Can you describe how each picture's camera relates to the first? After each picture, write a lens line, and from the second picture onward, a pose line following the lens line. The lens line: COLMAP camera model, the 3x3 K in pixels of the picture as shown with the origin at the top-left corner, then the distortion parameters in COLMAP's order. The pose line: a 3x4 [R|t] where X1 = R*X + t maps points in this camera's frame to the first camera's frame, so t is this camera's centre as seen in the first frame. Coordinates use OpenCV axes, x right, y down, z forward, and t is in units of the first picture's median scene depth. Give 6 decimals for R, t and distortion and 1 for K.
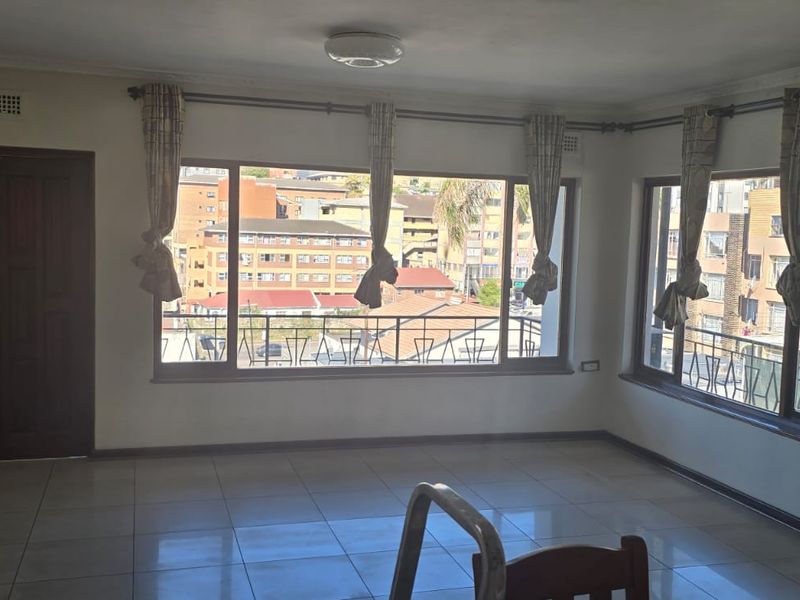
lens RADIAL K [[859.7, 0, 414.3], [0, 859.7, 300.3], [0, 0, 1]] dist [0.110533, -0.169483]
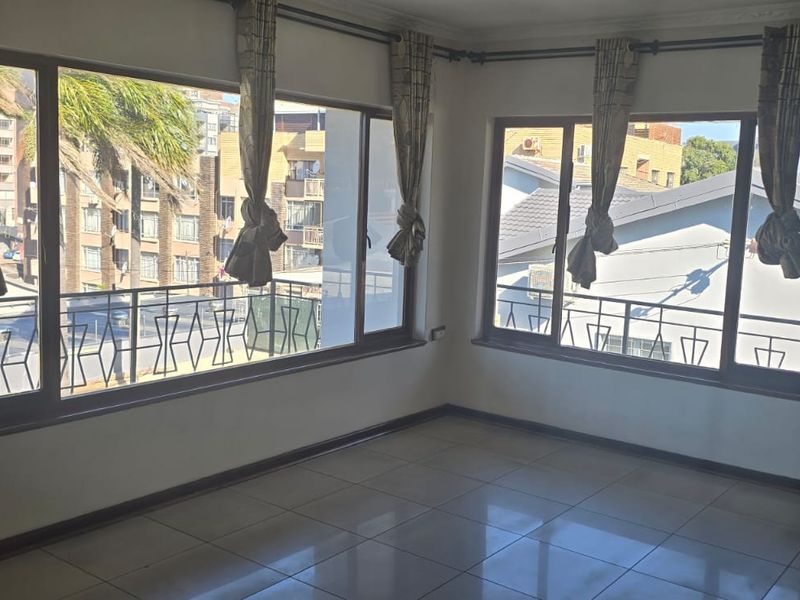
lens RADIAL K [[859.7, 0, 414.3], [0, 859.7, 300.3], [0, 0, 1]] dist [0.110533, -0.169483]
pose [[0.822386, -0.076556, 0.563756, -0.316093], [0.038515, 0.996124, 0.079086, -0.028001], [-0.567625, -0.043326, 0.822146, 0.313699]]
